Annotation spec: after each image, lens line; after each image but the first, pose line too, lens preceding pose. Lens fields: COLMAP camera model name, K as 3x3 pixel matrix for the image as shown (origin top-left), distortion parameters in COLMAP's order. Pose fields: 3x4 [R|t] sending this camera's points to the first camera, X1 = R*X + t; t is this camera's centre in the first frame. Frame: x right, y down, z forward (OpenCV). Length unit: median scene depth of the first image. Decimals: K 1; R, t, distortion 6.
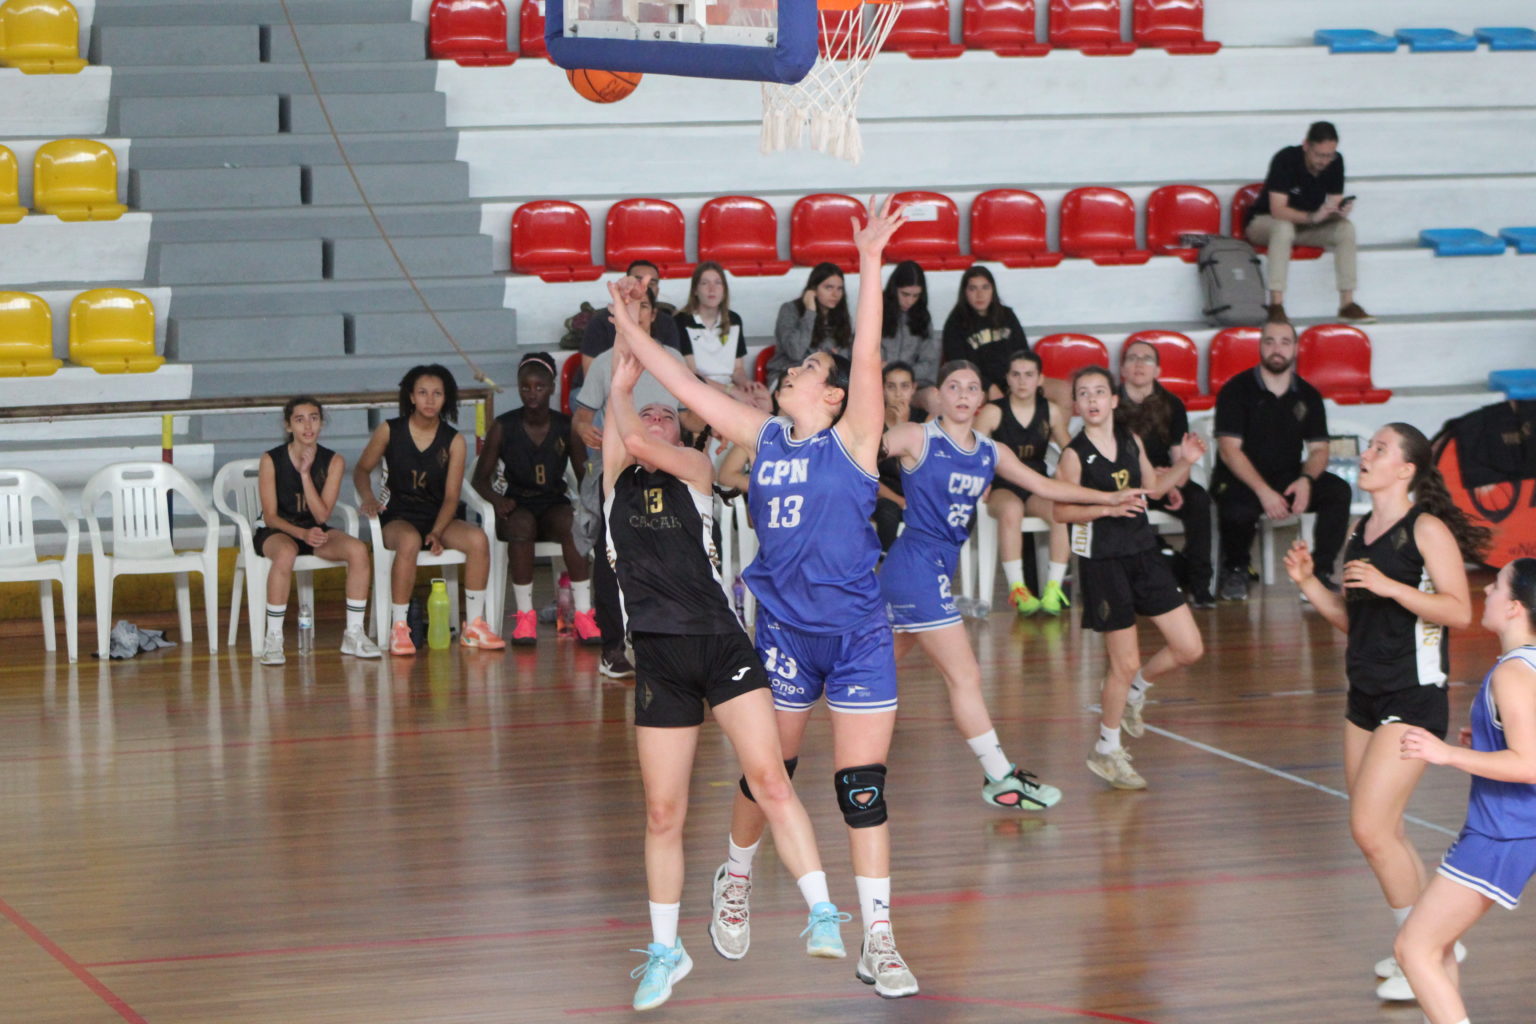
lens RADIAL K [[5434.8, 0, 768.0], [0, 5434.8, 512.0], [0, 0, 1]] dist [-0.144241, 1.607374]
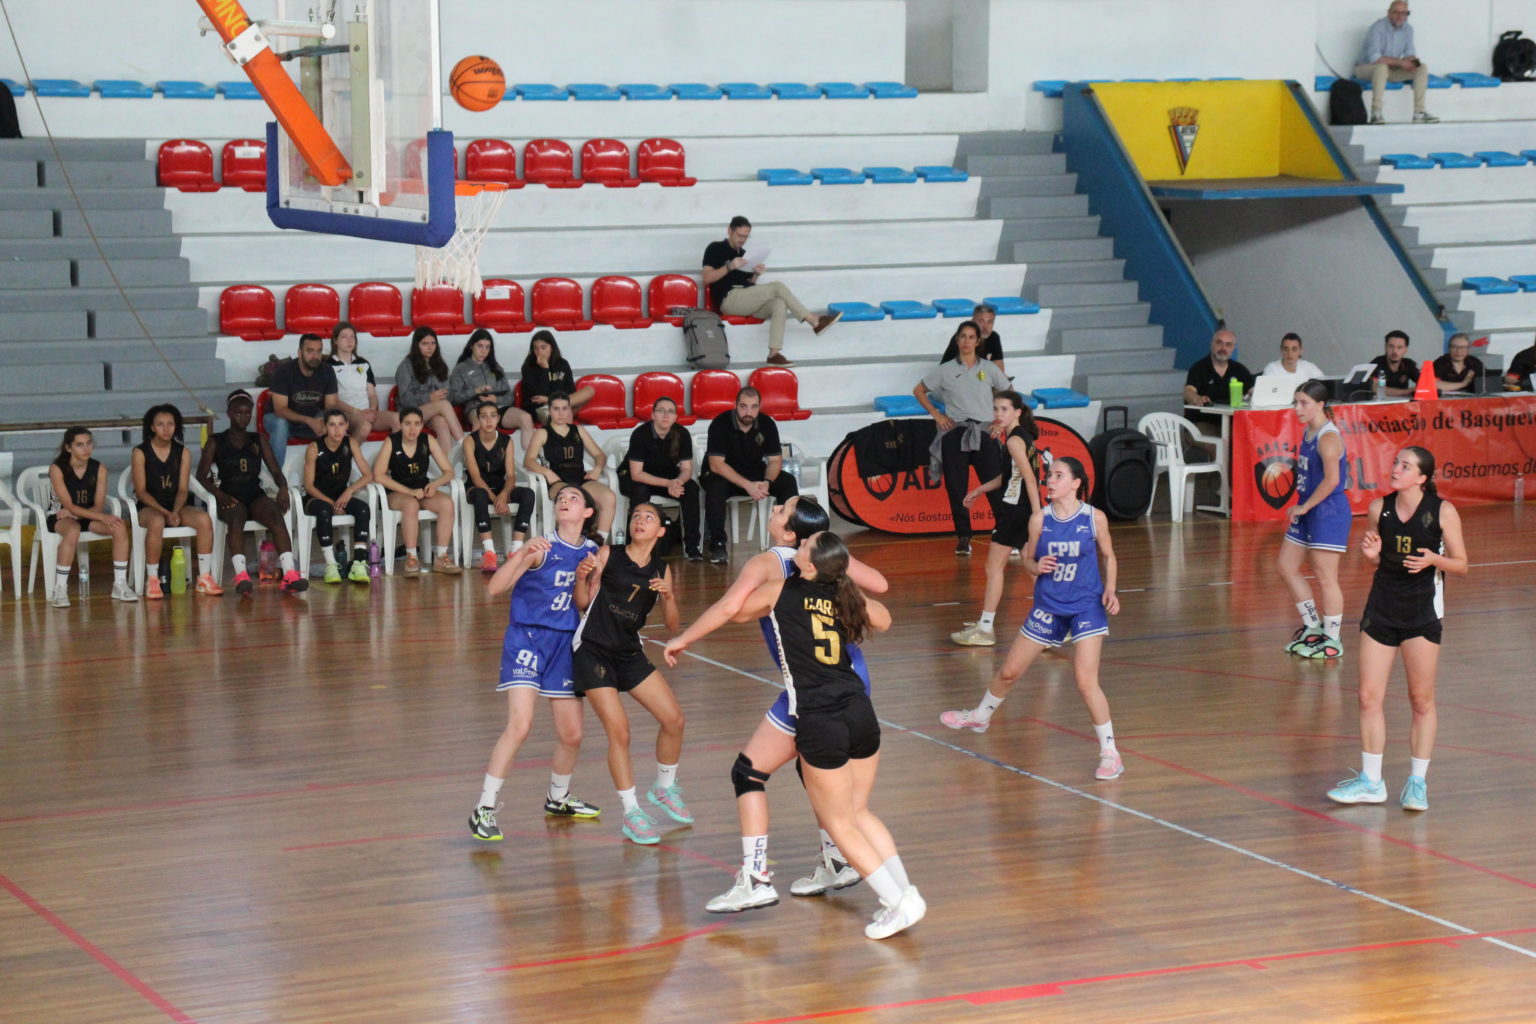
lens RADIAL K [[3671.6, 0, 768.0], [0, 3671.6, 512.0], [0, 0, 1]] dist [0.487114, -0.198073]
pose [[0.994250, -0.007909, 0.106794, -0.007402], [0.006411, 0.999876, 0.014363, -0.009135], [-0.106894, -0.013596, 0.994177, -0.023752]]
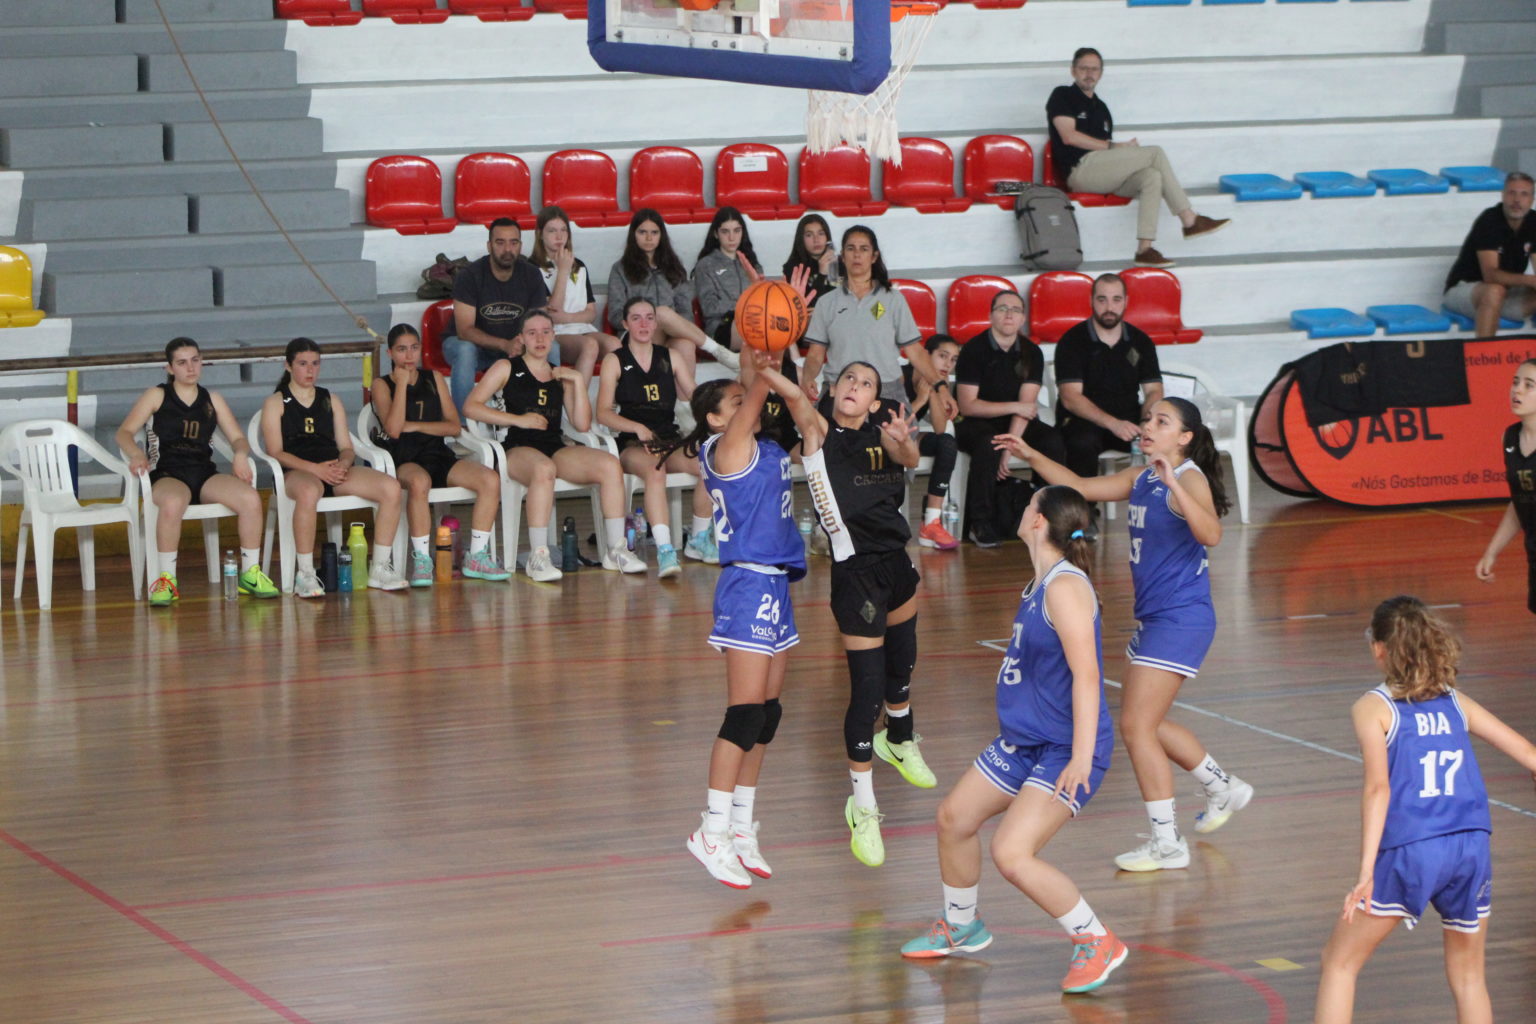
lens RADIAL K [[5414.2, 0, 768.0], [0, 5414.2, 512.0], [0, 0, 1]] dist [-0.112150, 0.175873]
pose [[0.997320, -0.010859, 0.072355, -0.046169], [0.009550, 0.999785, 0.018421, -0.007510], [-0.072539, -0.017681, 0.997209, -0.040013]]
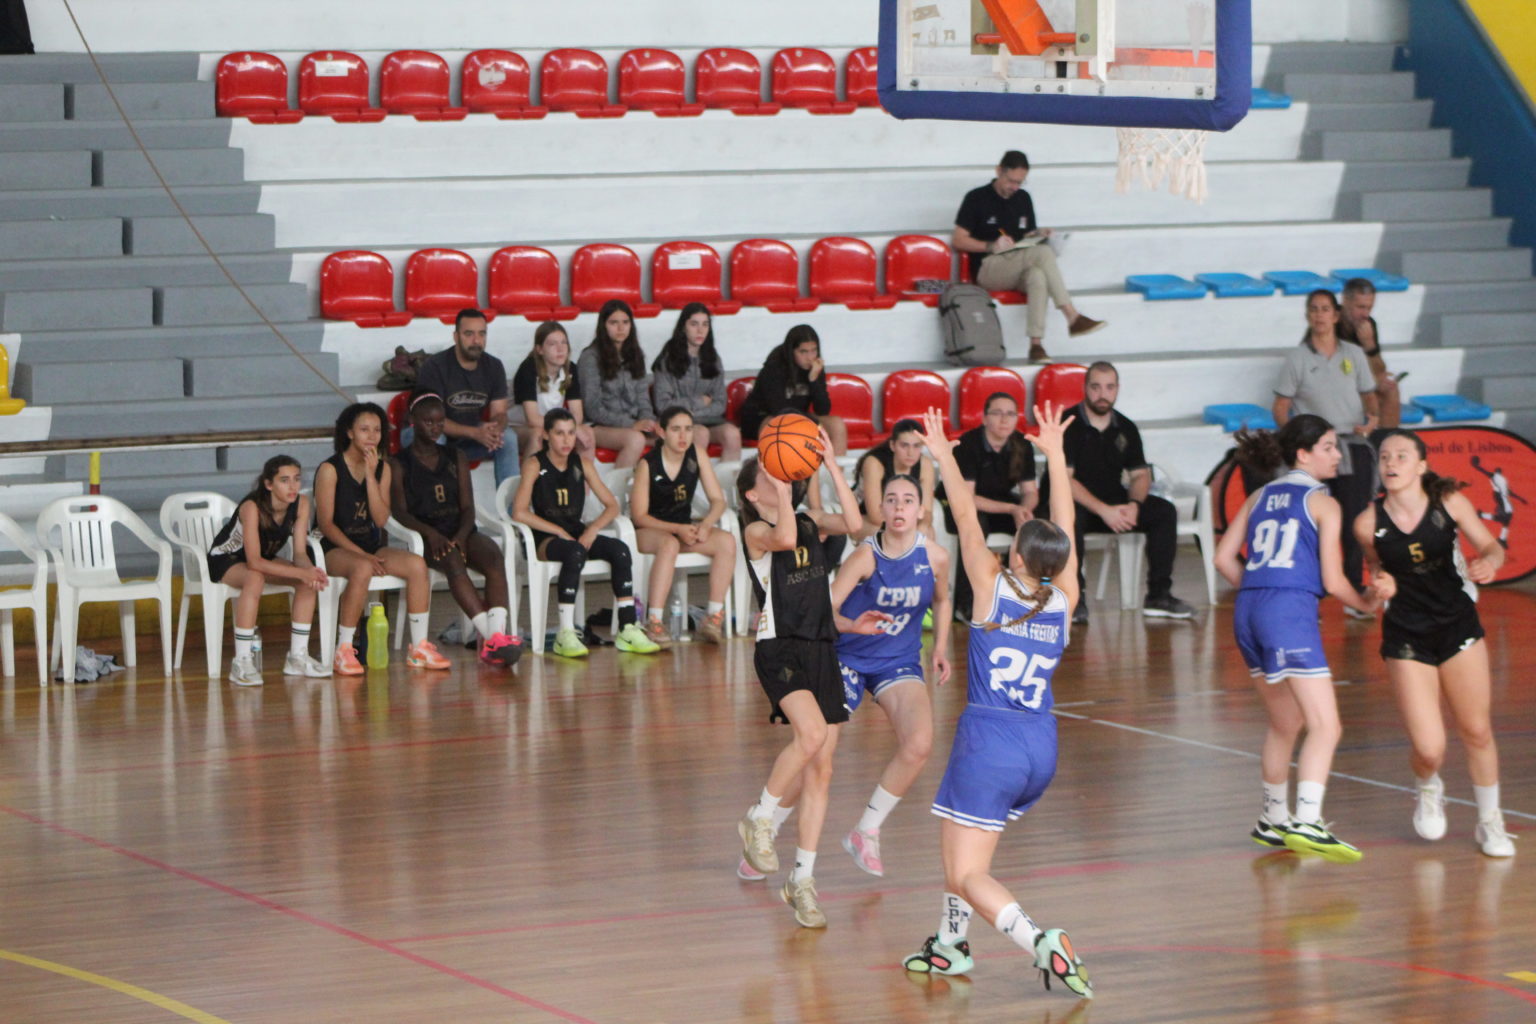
lens RADIAL K [[5434.8, 0, 768.0], [0, 5434.8, 512.0], [0, 0, 1]] dist [-0.144241, 1.607374]
pose [[0.986152, -0.010887, 0.165486, -0.136773], [0.012893, 0.999856, -0.011051, 0.006164], [-0.165342, 0.013032, 0.986150, -0.052870]]
